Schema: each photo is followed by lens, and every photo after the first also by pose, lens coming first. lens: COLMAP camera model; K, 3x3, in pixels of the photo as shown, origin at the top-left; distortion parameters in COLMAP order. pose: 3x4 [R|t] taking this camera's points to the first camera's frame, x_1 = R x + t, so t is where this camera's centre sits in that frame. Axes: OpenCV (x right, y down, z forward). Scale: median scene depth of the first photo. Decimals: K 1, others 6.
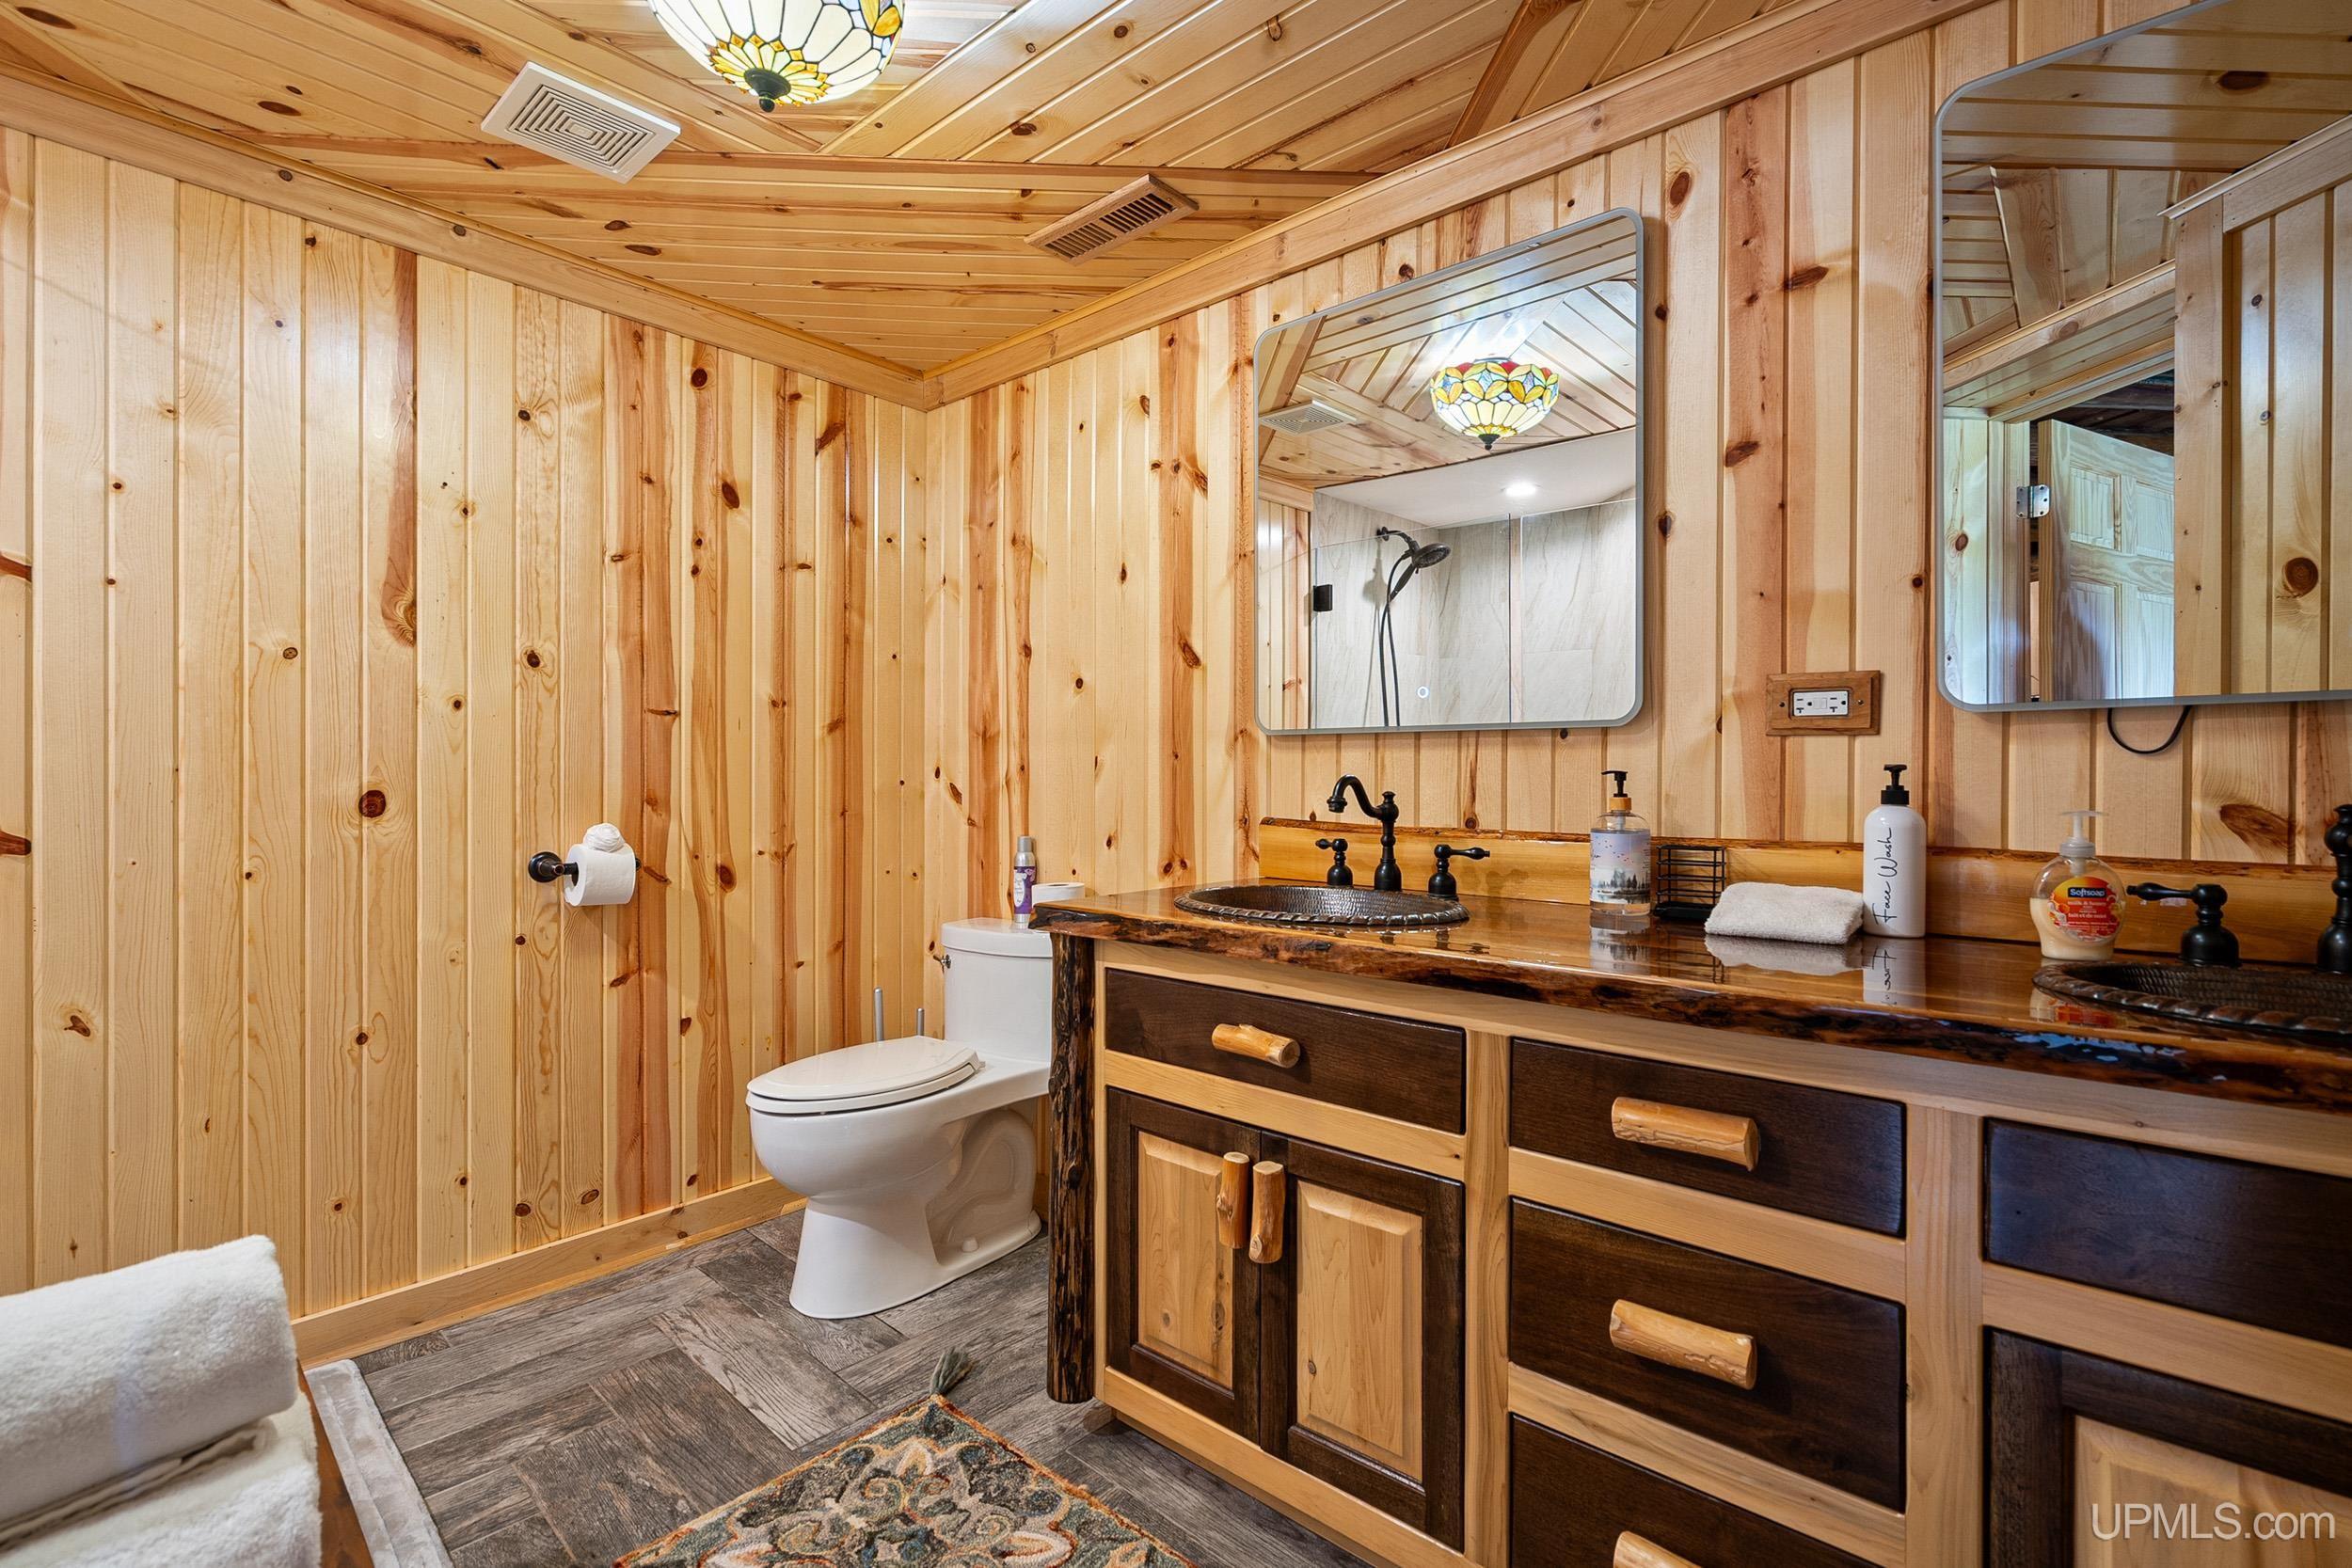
lens RADIAL K [[1080.7, 0, 1181.7], [0, 1080.7, 753.5], [0, 0, 1]] dist [-0.006294, 0.001778]
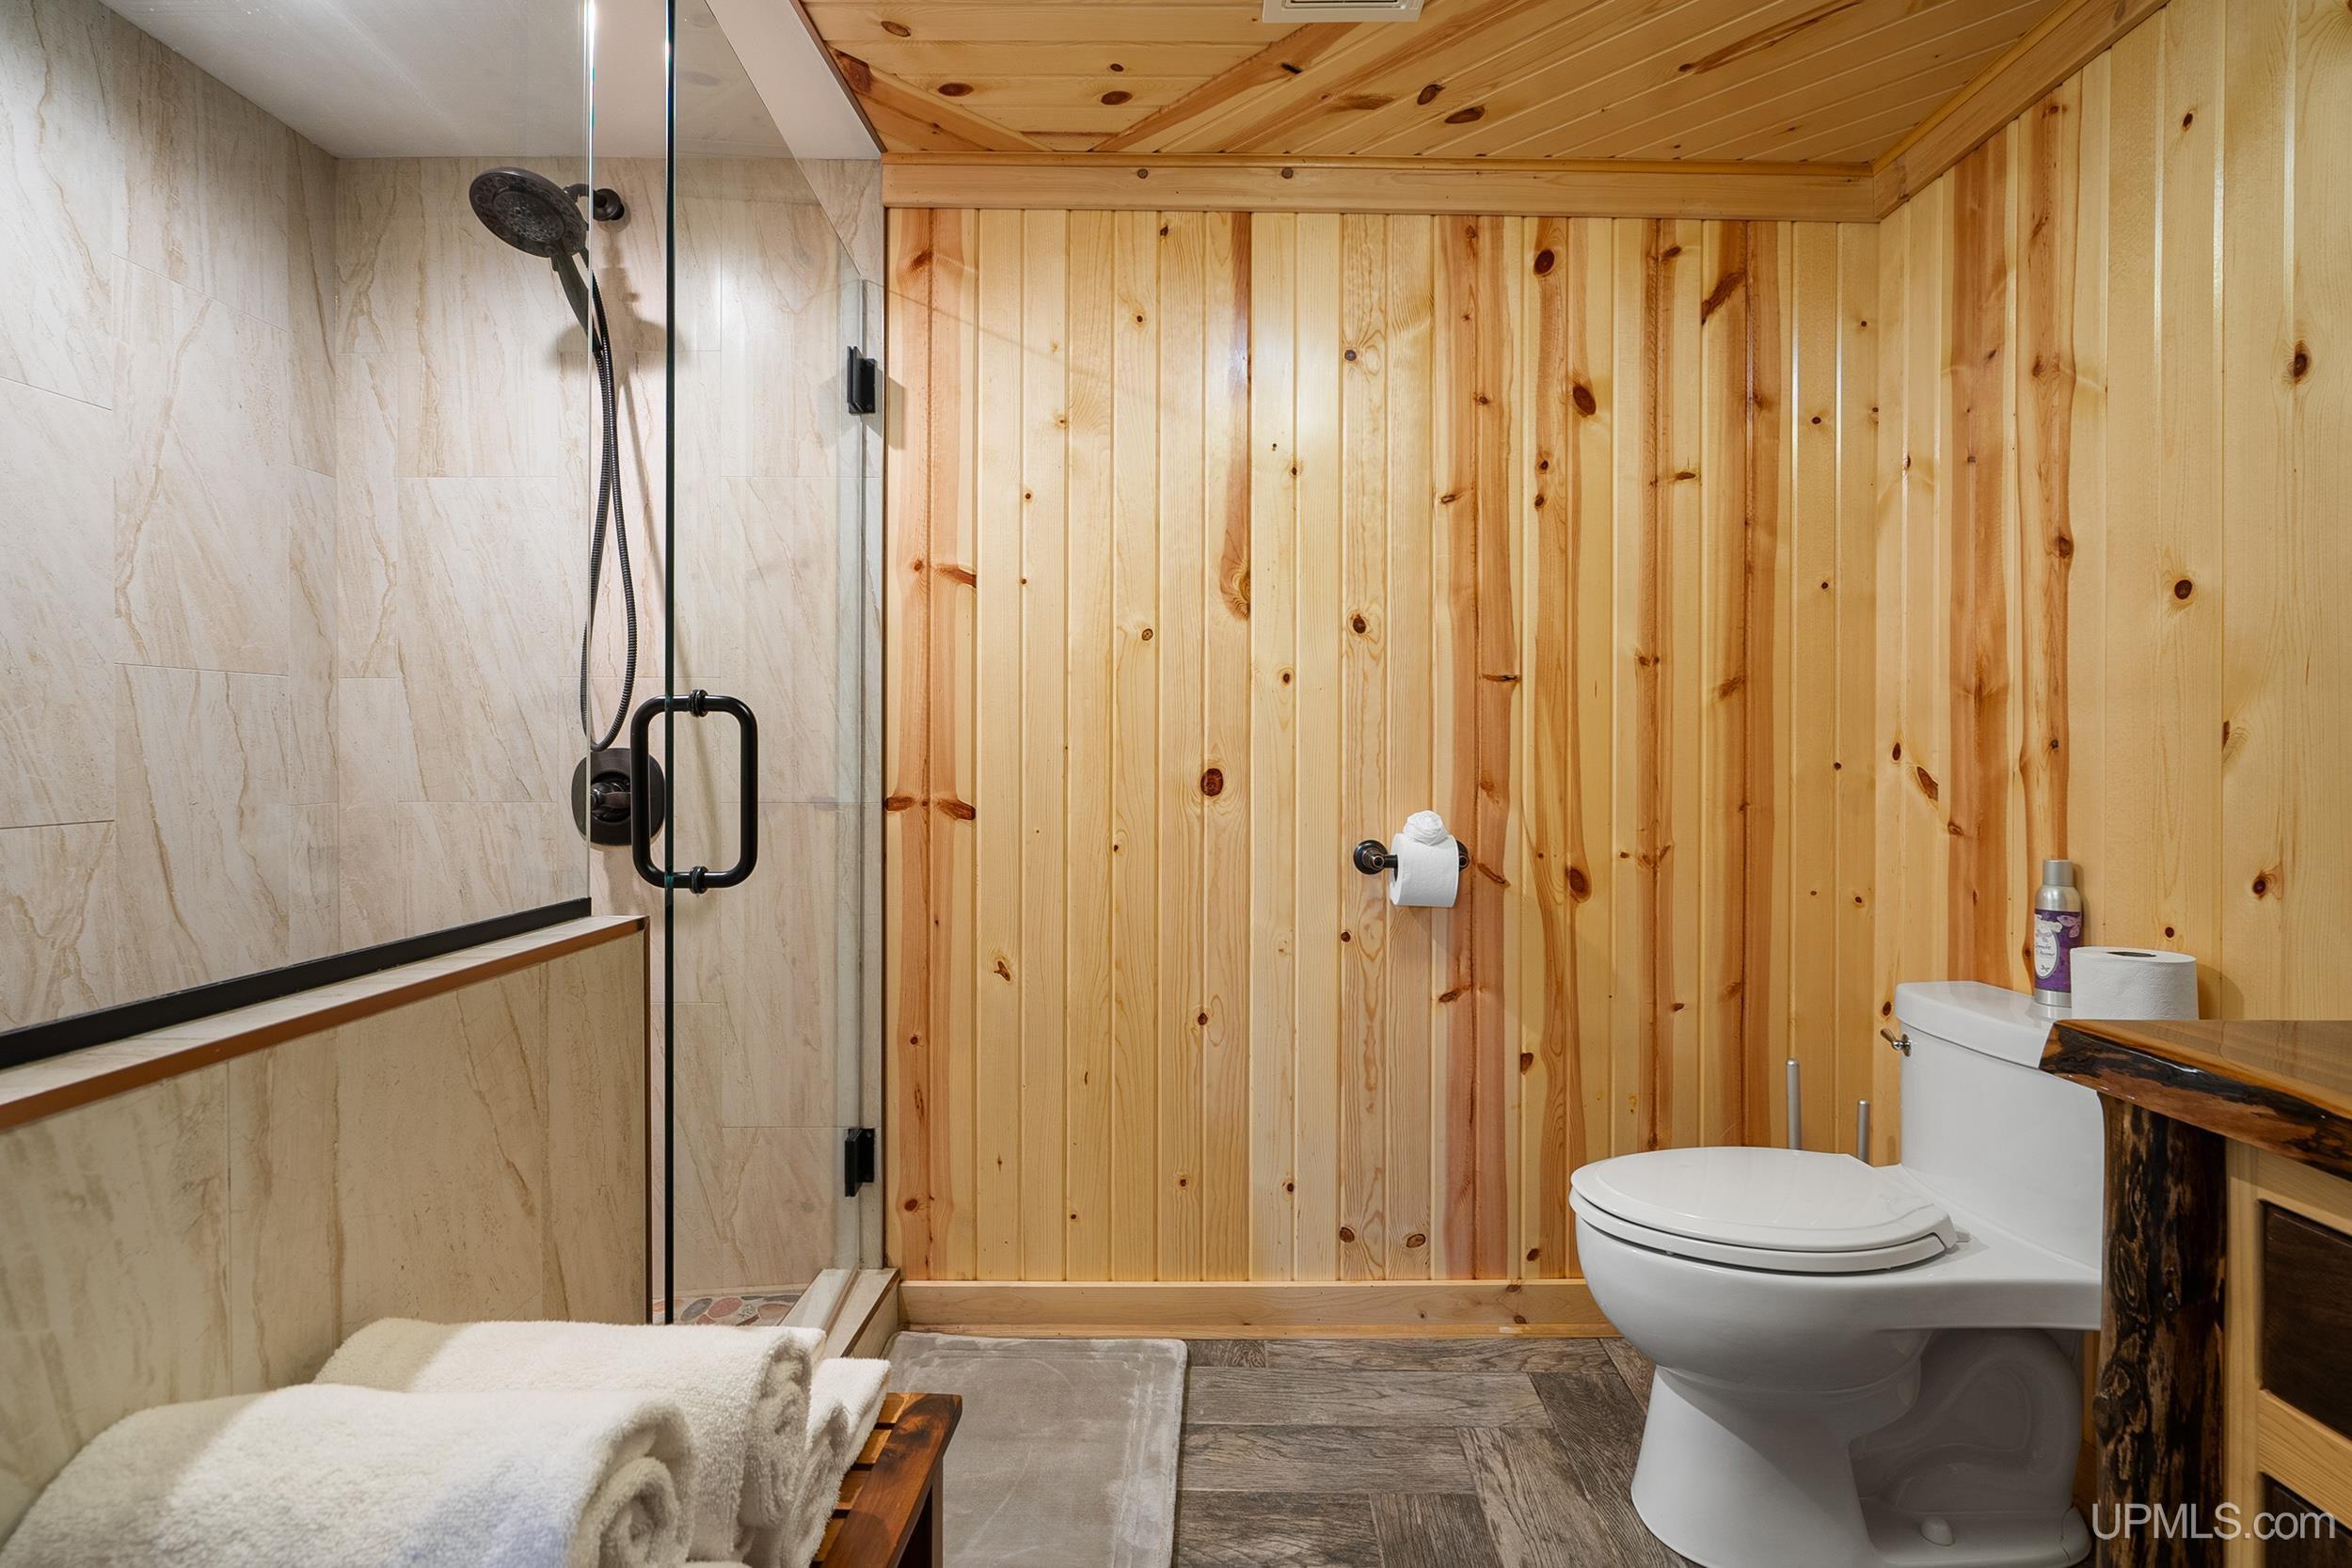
lens RADIAL K [[1080.7, 0, 1181.7], [0, 1080.7, 753.5], [0, 0, 1]] dist [-0.006294, 0.001778]
pose [[0.665626, 0.002775, -0.746280, -0.027977], [0.011404, 0.999839, 0.013889, 0.005614], [0.746198, -0.017755, 0.665487, 0.284812]]
